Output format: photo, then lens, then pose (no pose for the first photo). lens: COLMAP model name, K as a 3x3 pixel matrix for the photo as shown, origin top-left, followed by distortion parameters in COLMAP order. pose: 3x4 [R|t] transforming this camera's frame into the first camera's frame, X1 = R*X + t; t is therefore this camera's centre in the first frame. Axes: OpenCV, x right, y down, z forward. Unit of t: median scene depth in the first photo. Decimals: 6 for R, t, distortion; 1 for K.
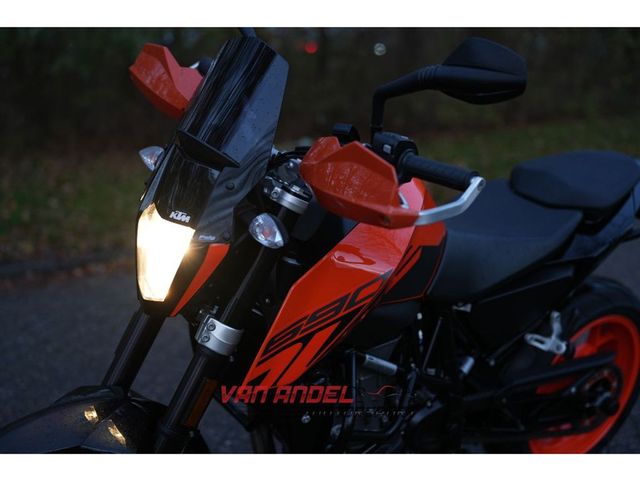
lens RADIAL K [[886.2, 0, 319.5], [0, 886.2, 239.1], [0, 0, 1]] dist [0.067455, 0.000000]
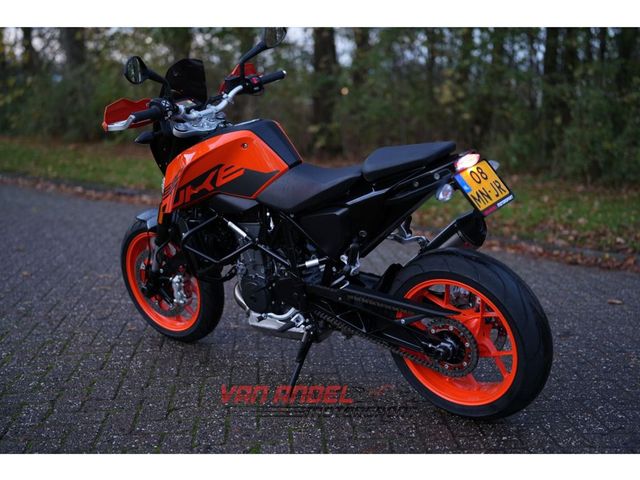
lens RADIAL K [[886.2, 0, 329.3], [0, 886.2, 247.6], [0, 0, 1]] dist [0.067455, 0.000000]
pose [[0.261236, 0.177454, -0.948823, 1.827504], [-0.213622, 0.969212, 0.122452, -0.090346], [0.941340, 0.170701, 0.291101, 0.618728]]
